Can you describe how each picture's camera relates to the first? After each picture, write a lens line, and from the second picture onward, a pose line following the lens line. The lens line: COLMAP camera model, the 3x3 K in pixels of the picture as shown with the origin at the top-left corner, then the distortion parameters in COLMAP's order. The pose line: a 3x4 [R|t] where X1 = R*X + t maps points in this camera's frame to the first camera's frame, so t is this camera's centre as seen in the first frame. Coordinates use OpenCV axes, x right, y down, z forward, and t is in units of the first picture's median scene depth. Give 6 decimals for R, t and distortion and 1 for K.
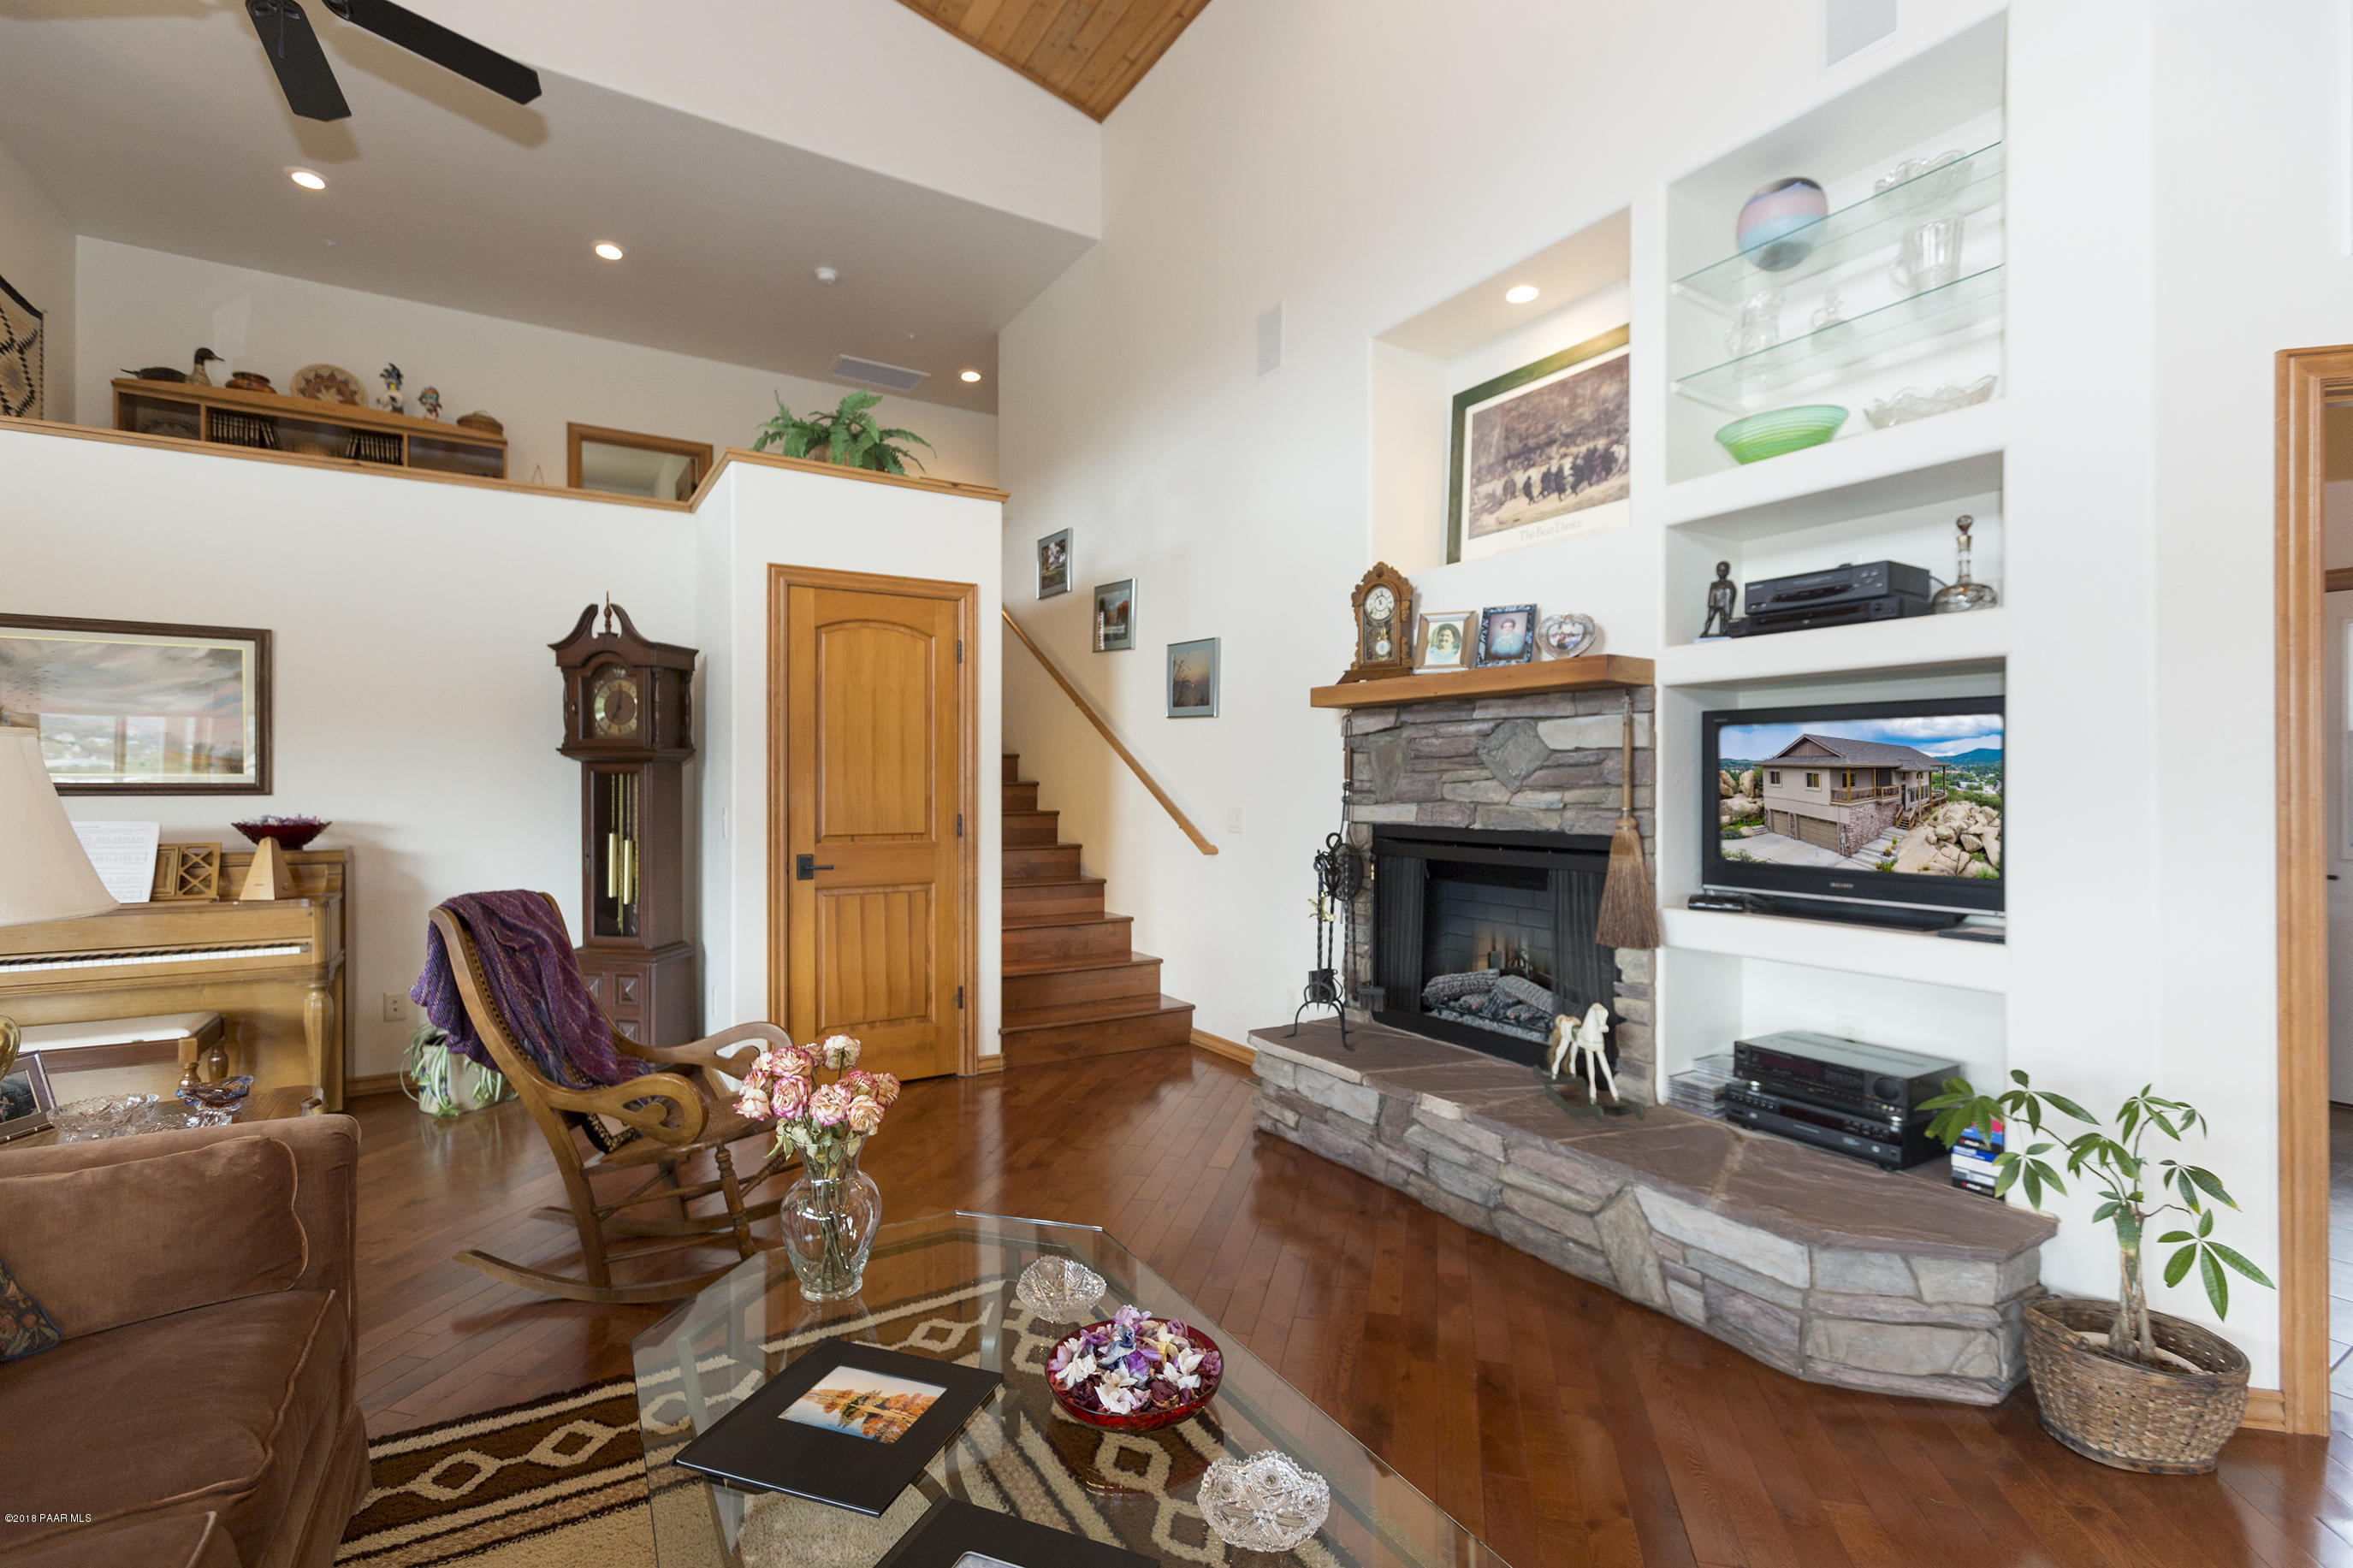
lens RADIAL K [[1060.8, 0, 1176.5], [0, 1060.8, 784.0], [0, 0, 1]] dist [-0.000039, 0.000097]
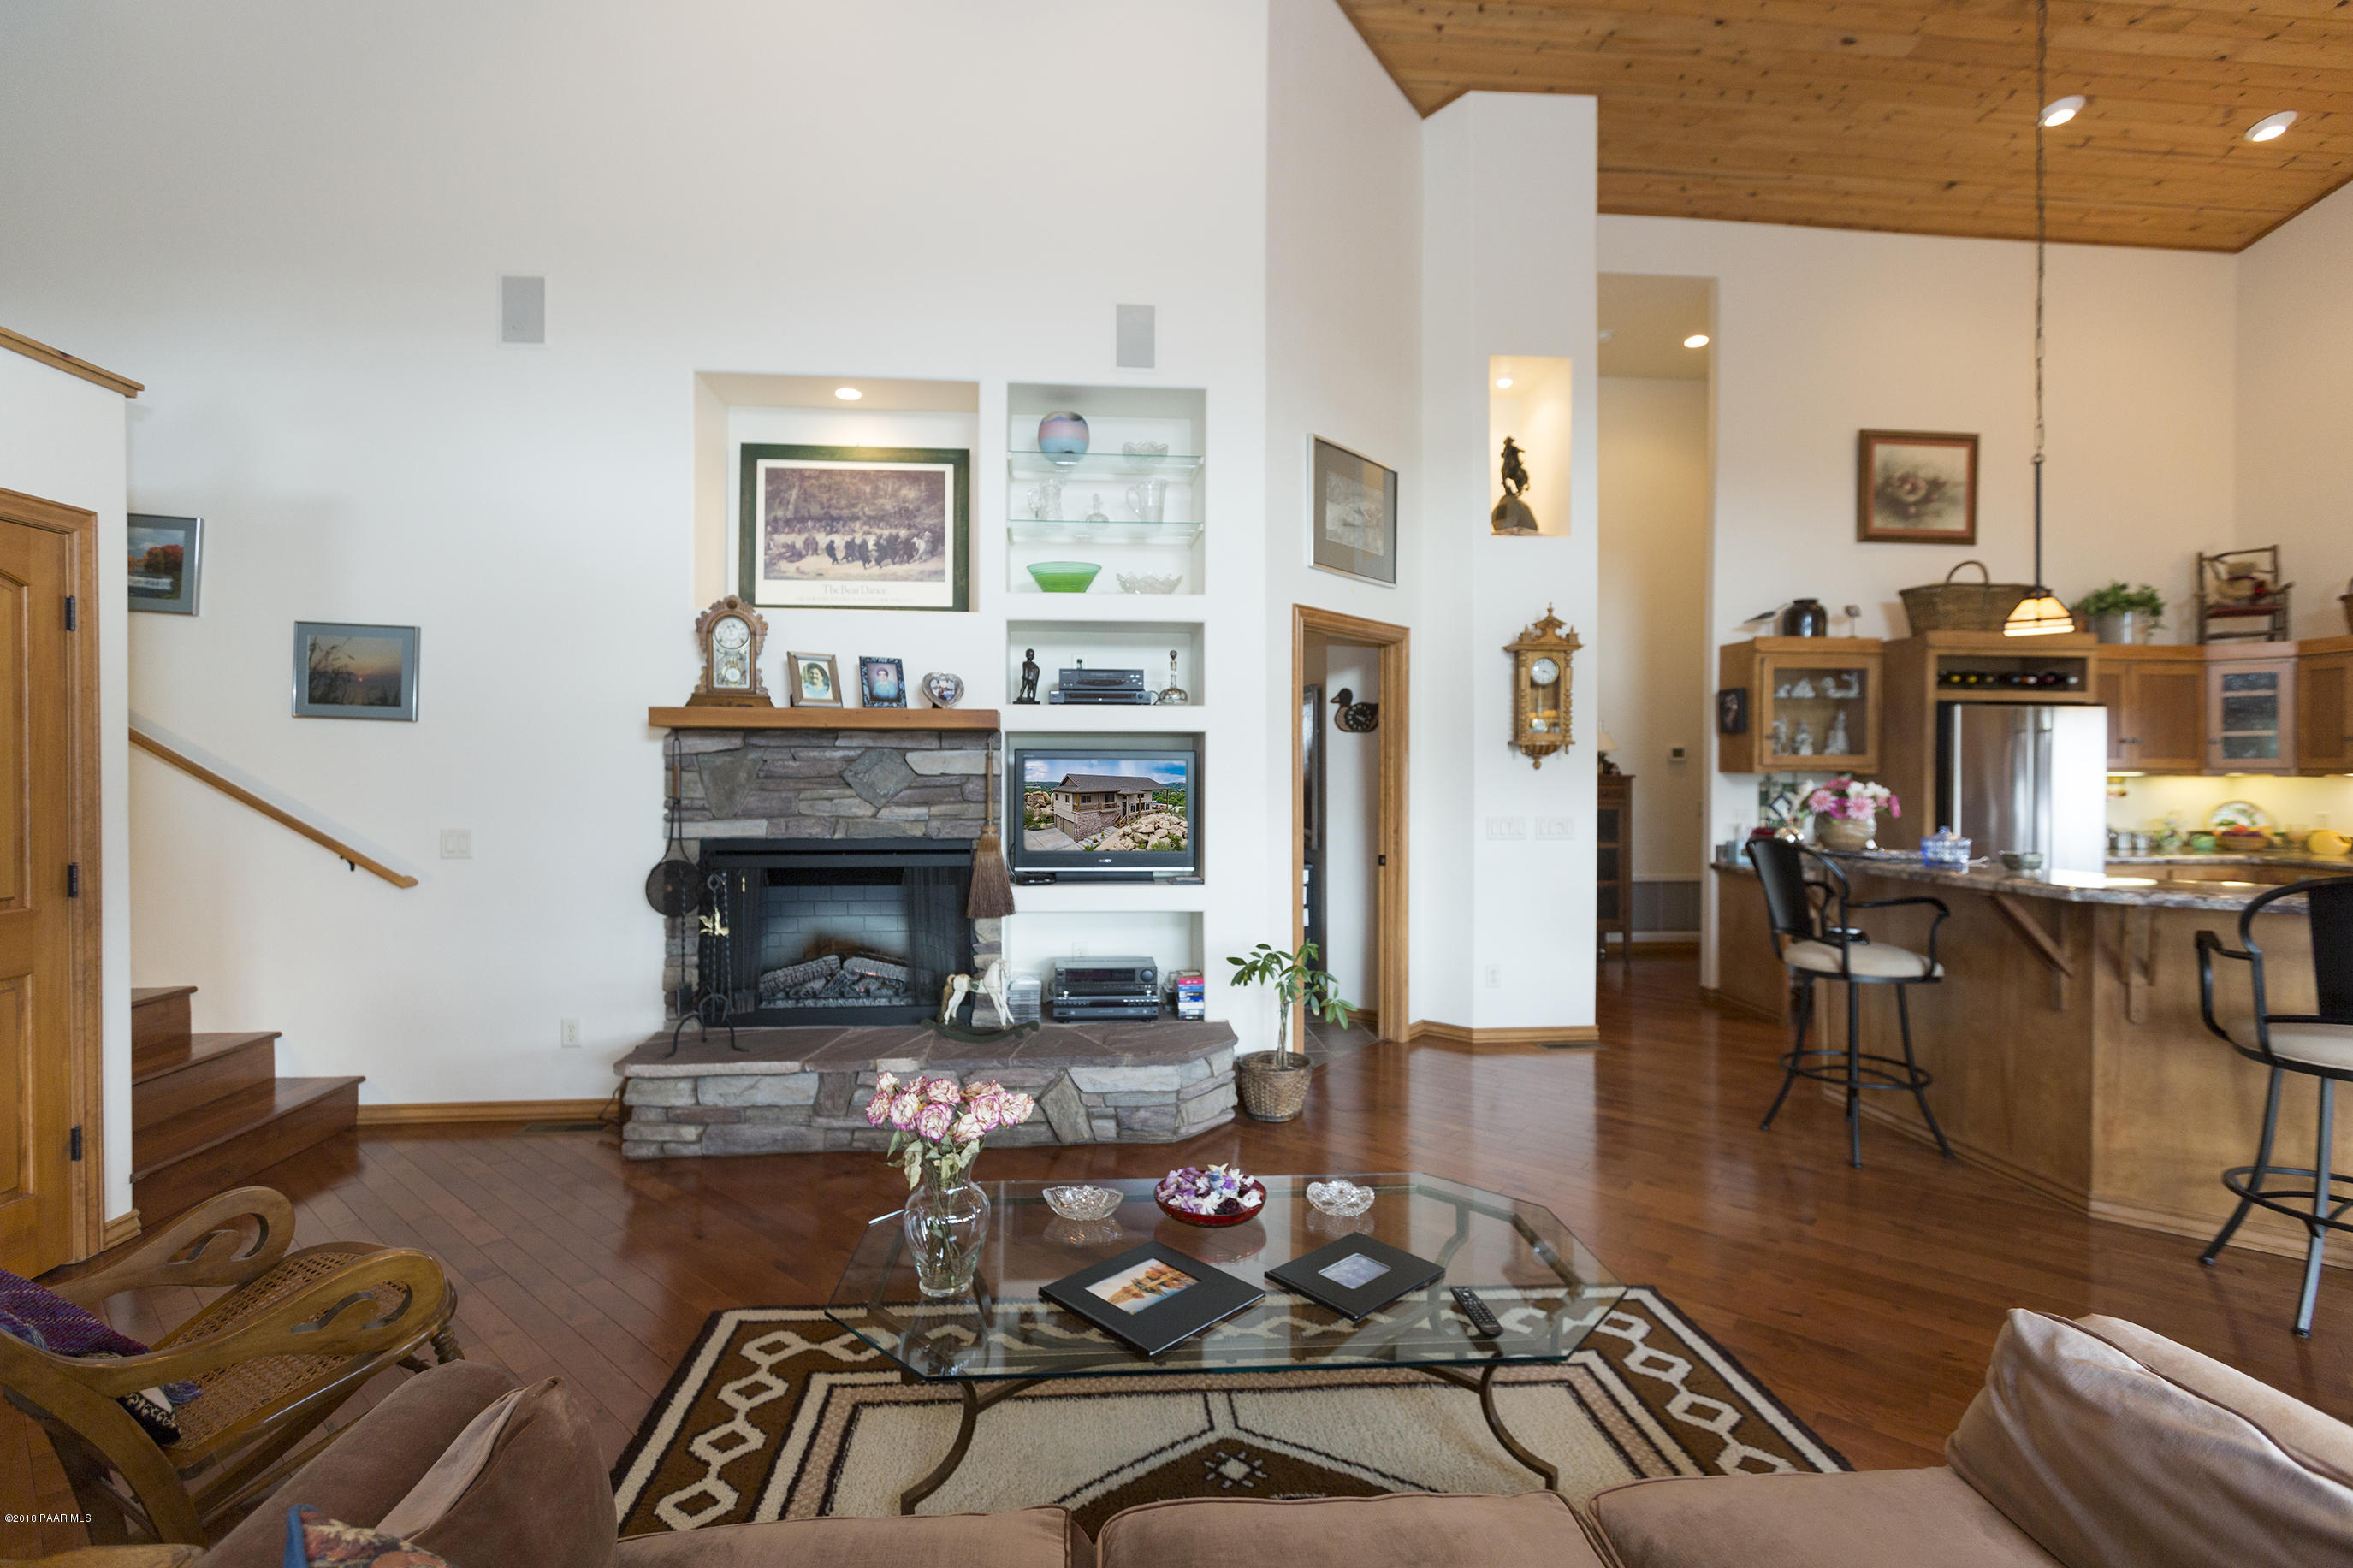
lens RADIAL K [[1050.4, 0, 1164.7], [0, 1050.4, 776.8], [0, 0, 1]] dist [-0.002113, -0.000650]
pose [[0.453781, -0.009478, 0.891063, -0.542633], [0.000179, 0.999944, 0.010545, -0.035812], [-0.891113, -0.004626, 0.453758, 0.126787]]
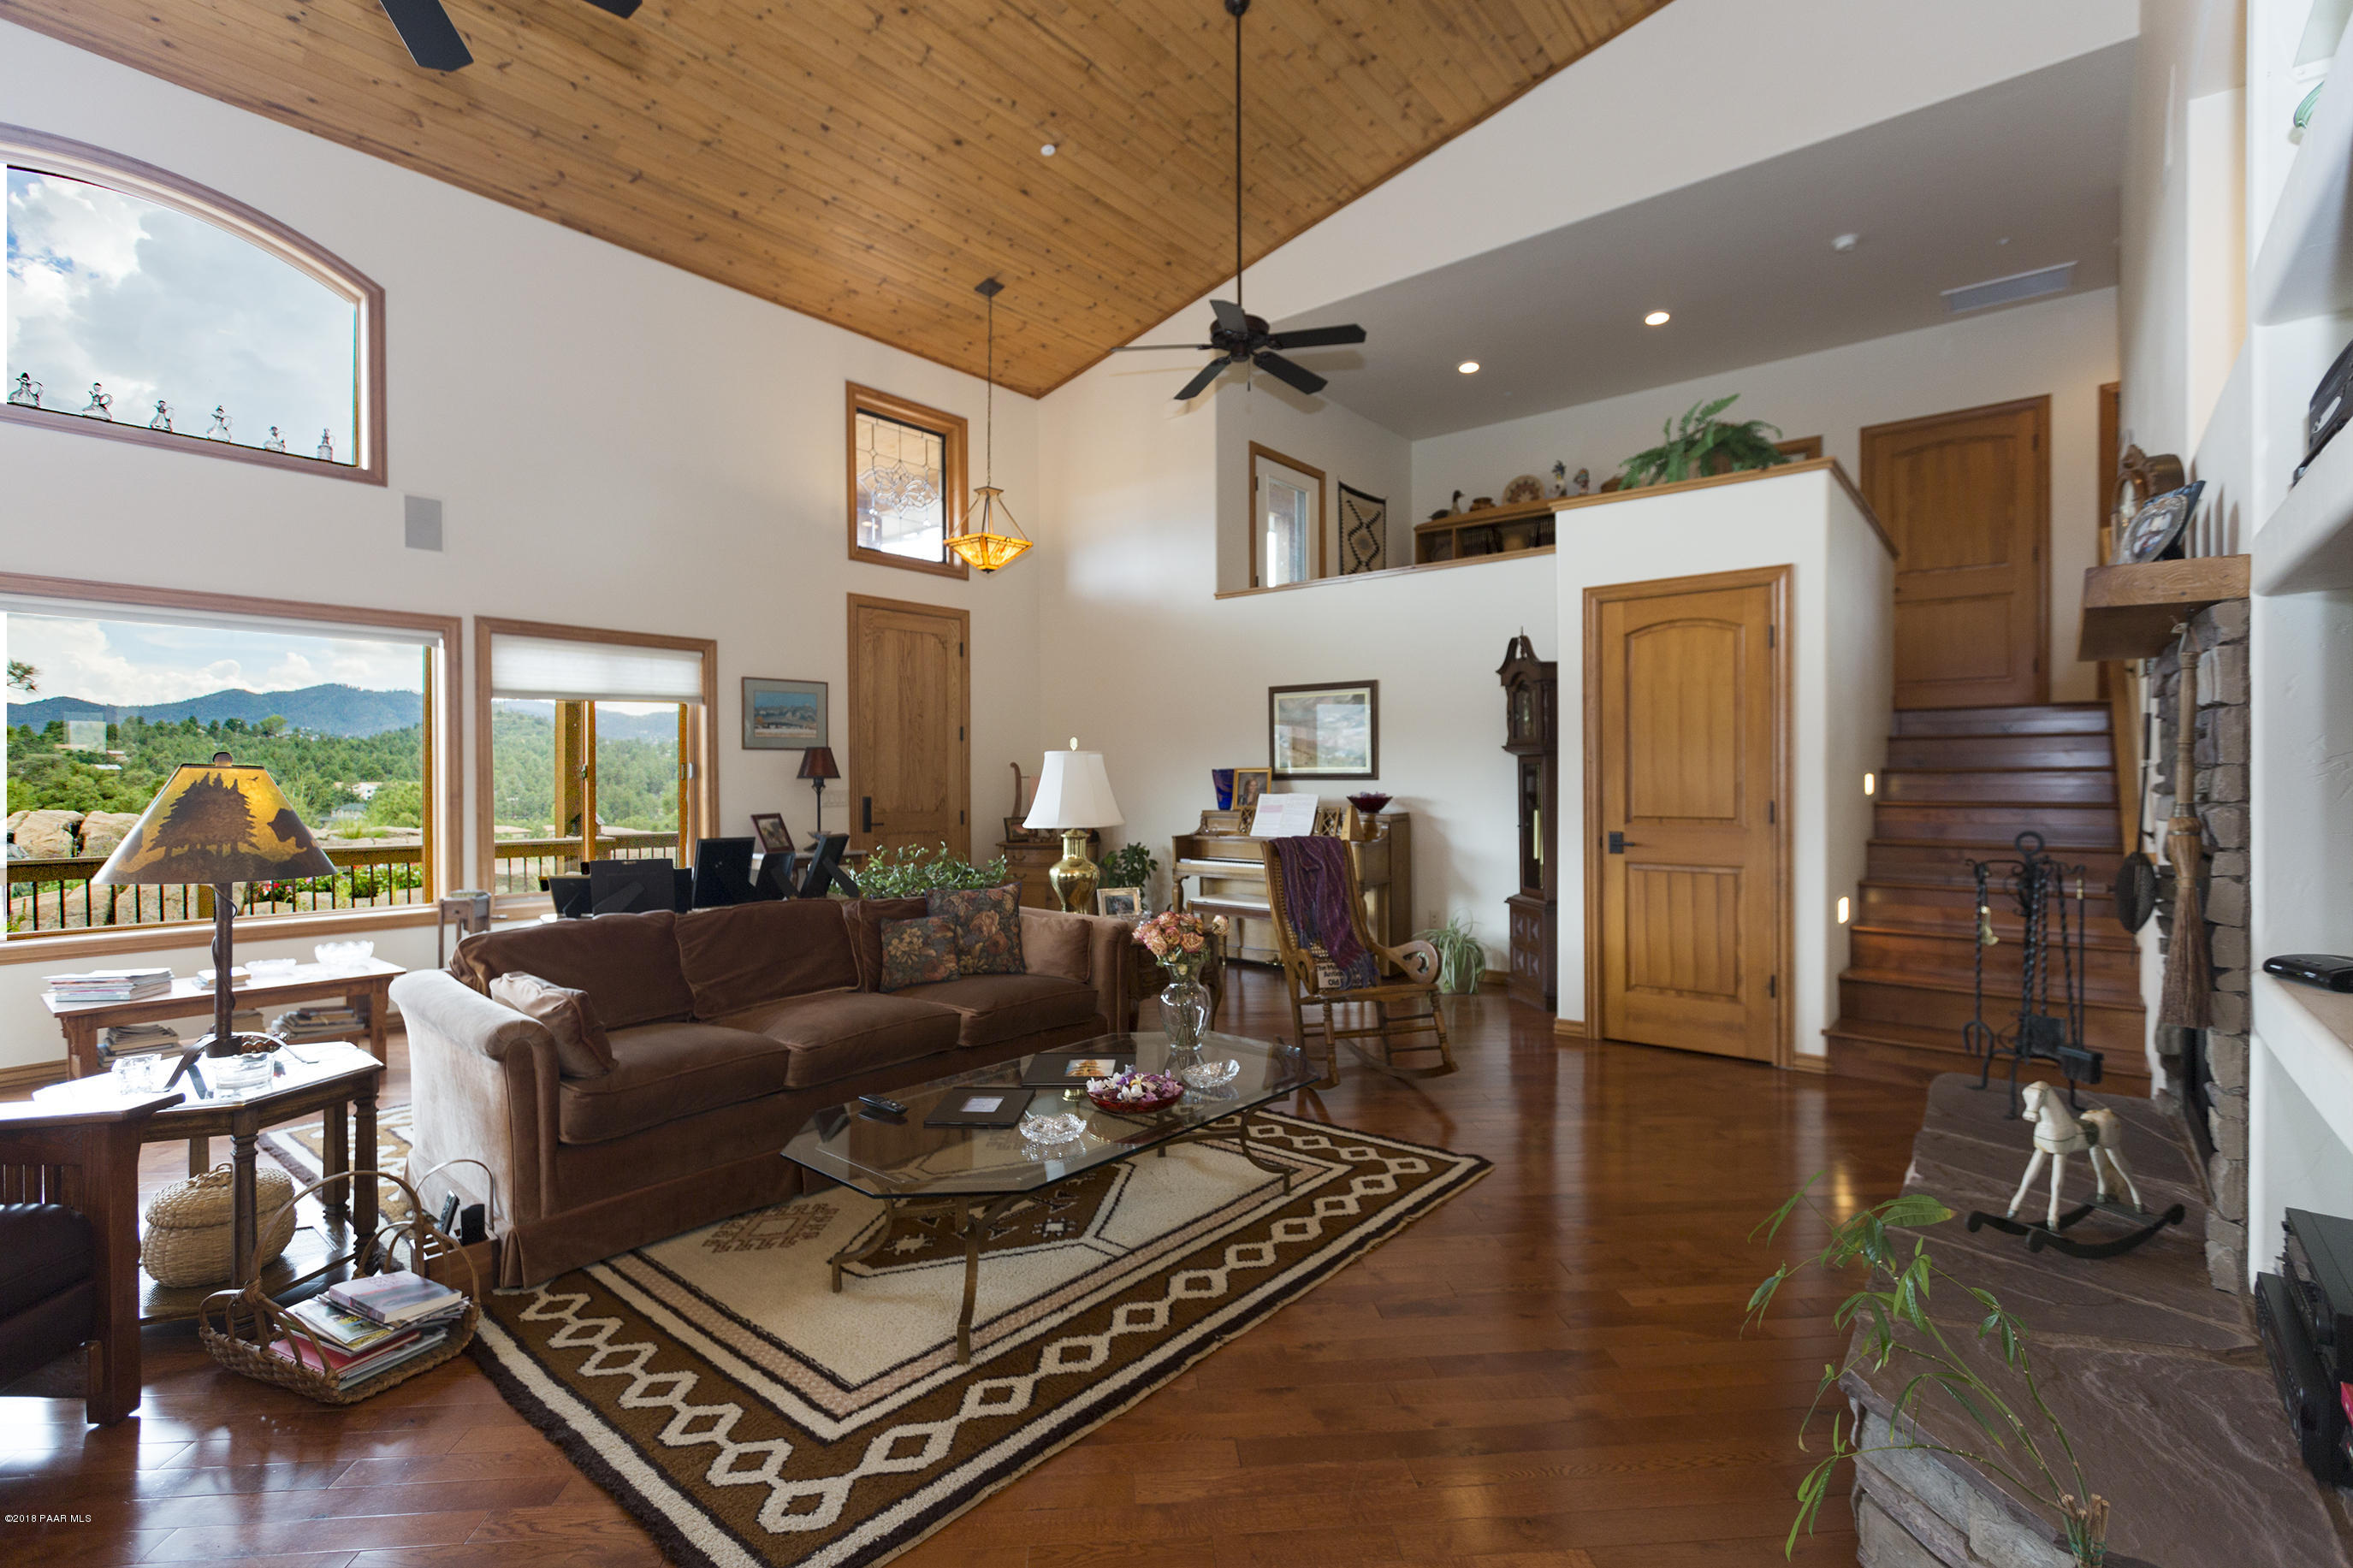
lens RADIAL K [[1050.4, 0, 1164.7], [0, 1050.4, 776.8], [0, 0, 1]] dist [-0.002113, -0.000650]
pose [[0.320652, -0.000807, -0.947197, 0.621025], [0.002586, 0.999997, 0.000024, 0.005011], [0.947194, -0.002457, 0.320653, 0.172142]]
